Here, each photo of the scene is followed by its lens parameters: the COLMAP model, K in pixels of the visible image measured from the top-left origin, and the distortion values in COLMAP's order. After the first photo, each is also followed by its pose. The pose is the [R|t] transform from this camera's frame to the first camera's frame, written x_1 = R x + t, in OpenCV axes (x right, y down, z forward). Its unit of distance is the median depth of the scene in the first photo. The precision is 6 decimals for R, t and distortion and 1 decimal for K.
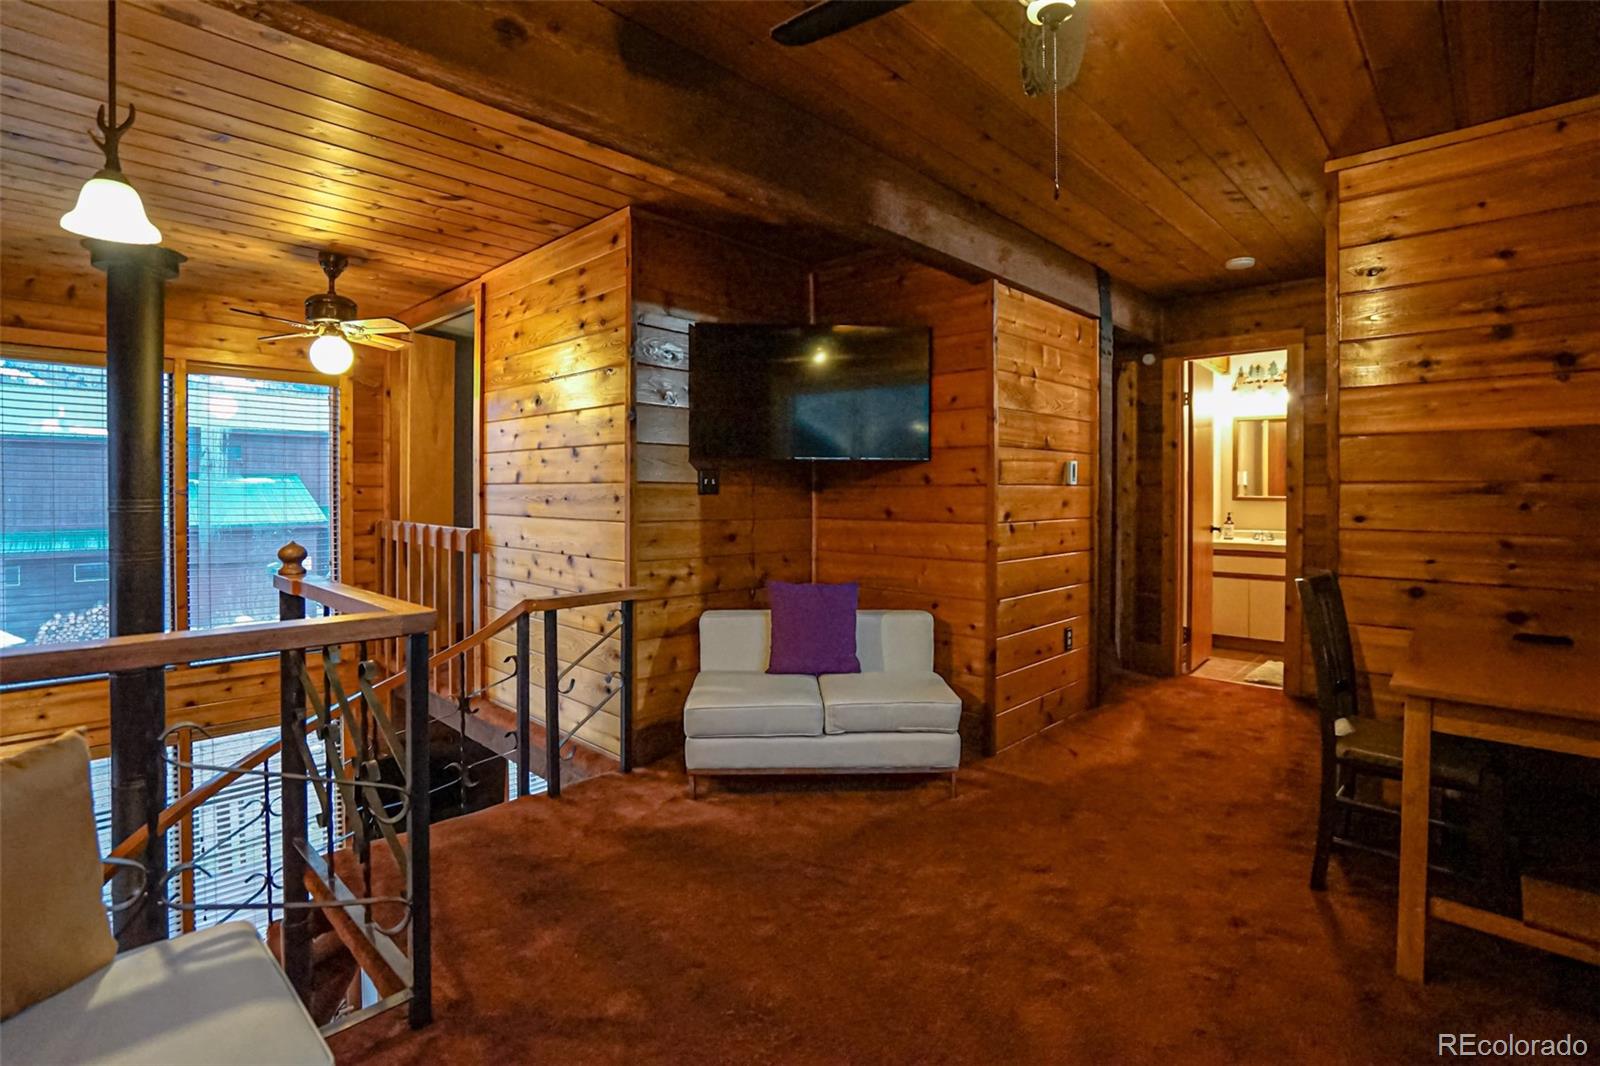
lens RADIAL K [[762.0, 0, 782.4], [0, 762.0, 533.2], [0, 0, 1]] dist [-0.054563, 0.021915]
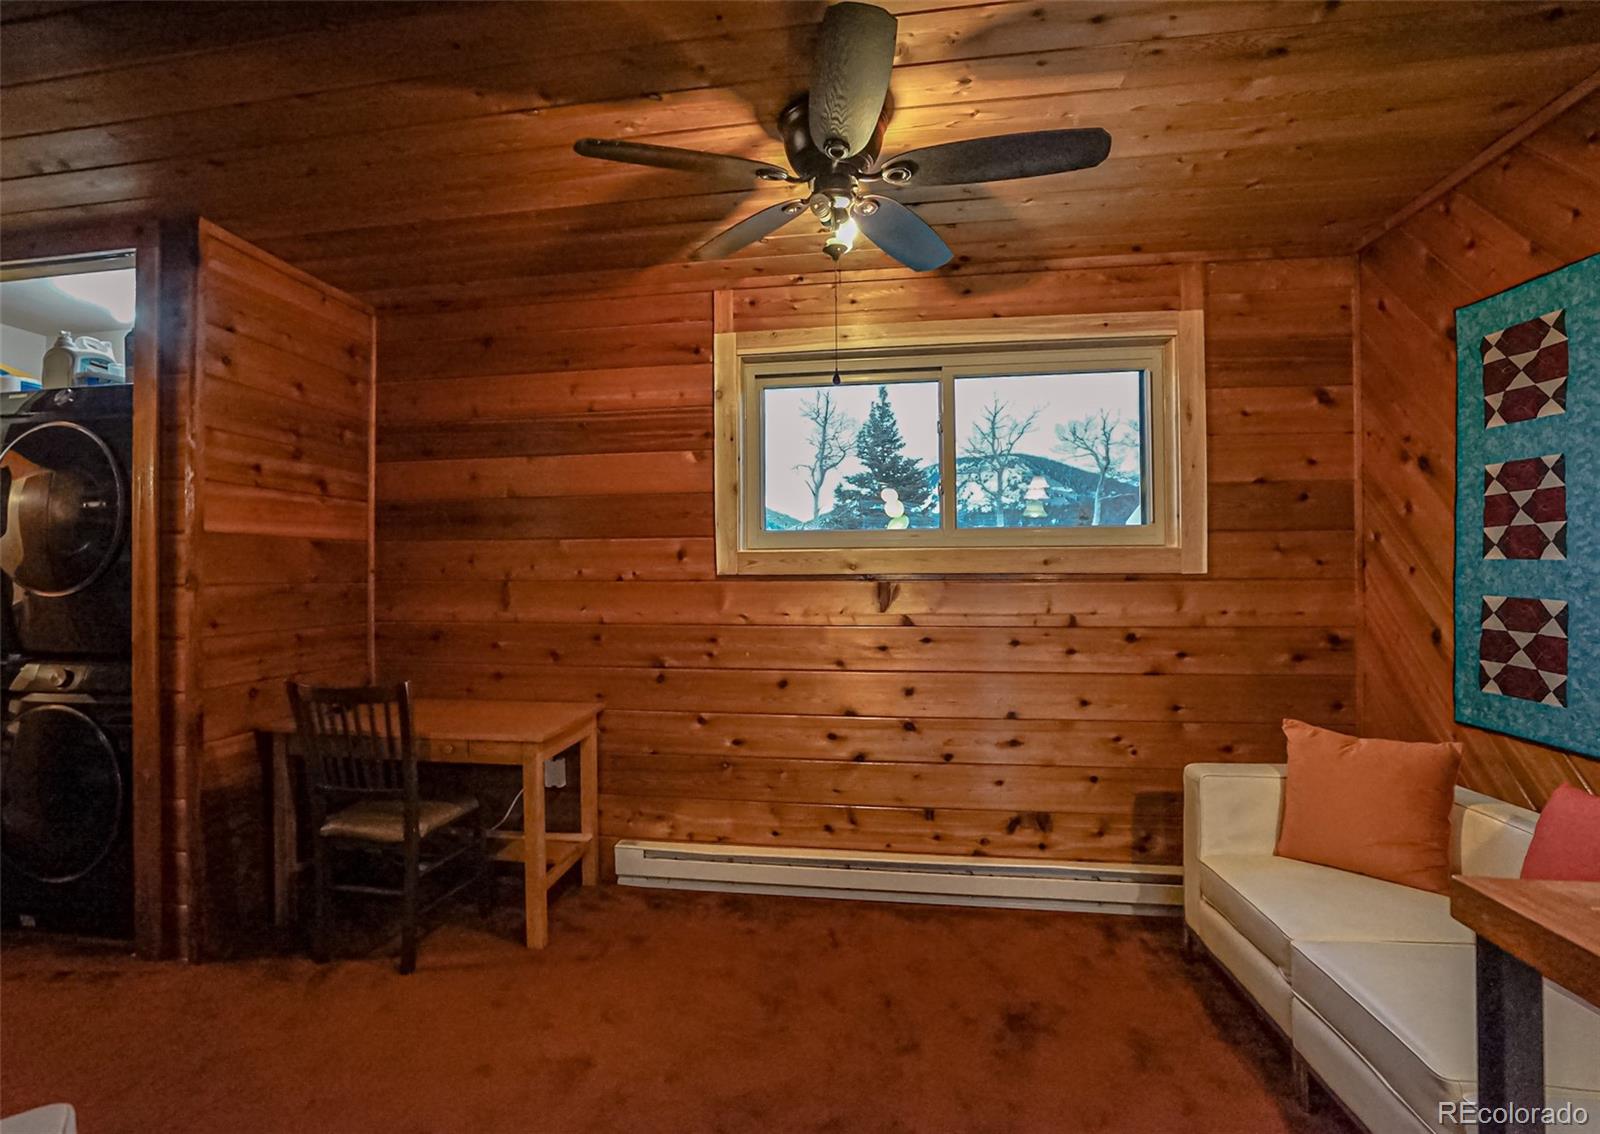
lens RADIAL K [[805.6, 0, 740.5], [0, 805.6, 571.3], [0, 0, 1]] dist [-0.003213, 0.000853]
pose [[-0.562760, 0.004174, 0.826610, -0.421268], [0.054917, 0.997967, 0.032348, -0.086282], [-0.824794, 0.063599, -0.561845, 1.077543]]
